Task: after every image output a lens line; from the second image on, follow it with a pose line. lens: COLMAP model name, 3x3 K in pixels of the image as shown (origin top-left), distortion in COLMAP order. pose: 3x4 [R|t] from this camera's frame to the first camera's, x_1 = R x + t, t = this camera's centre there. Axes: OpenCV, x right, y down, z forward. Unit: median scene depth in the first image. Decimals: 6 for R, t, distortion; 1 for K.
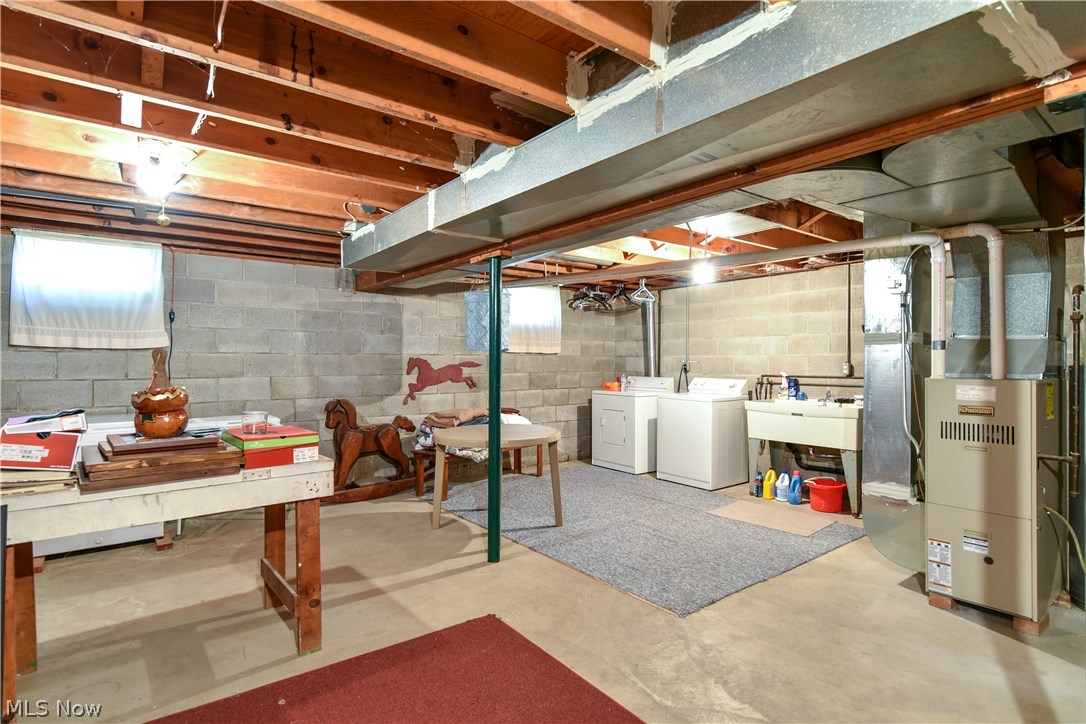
lens RADIAL K [[556.2, 0, 536.2], [0, 556.2, 360.9], [0, 0, 1]] dist [-0.000266, -0.001771]
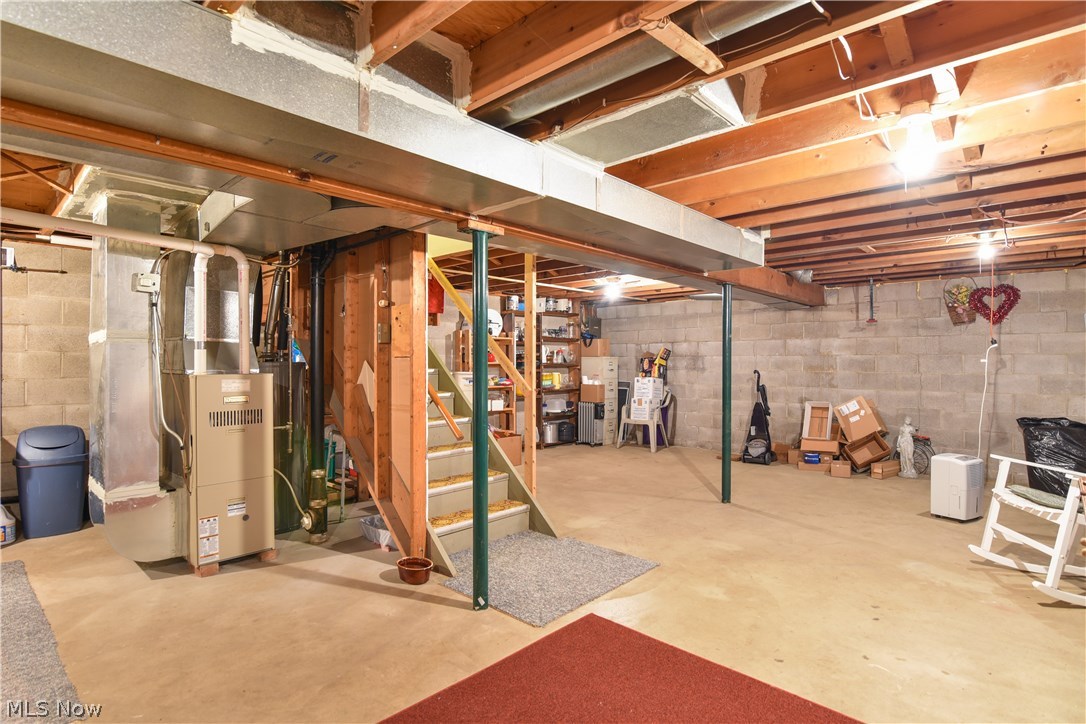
lens RADIAL K [[556.2, 0, 536.5], [0, 556.2, 362.2], [0, 0, 1]] dist [-0.000266, -0.001771]
pose [[-0.160444, -0.003289, 0.987040, -0.526728], [-0.002474, 0.999993, 0.002930, 0.001090], [-0.987042, -0.001972, -0.160450, 0.542780]]
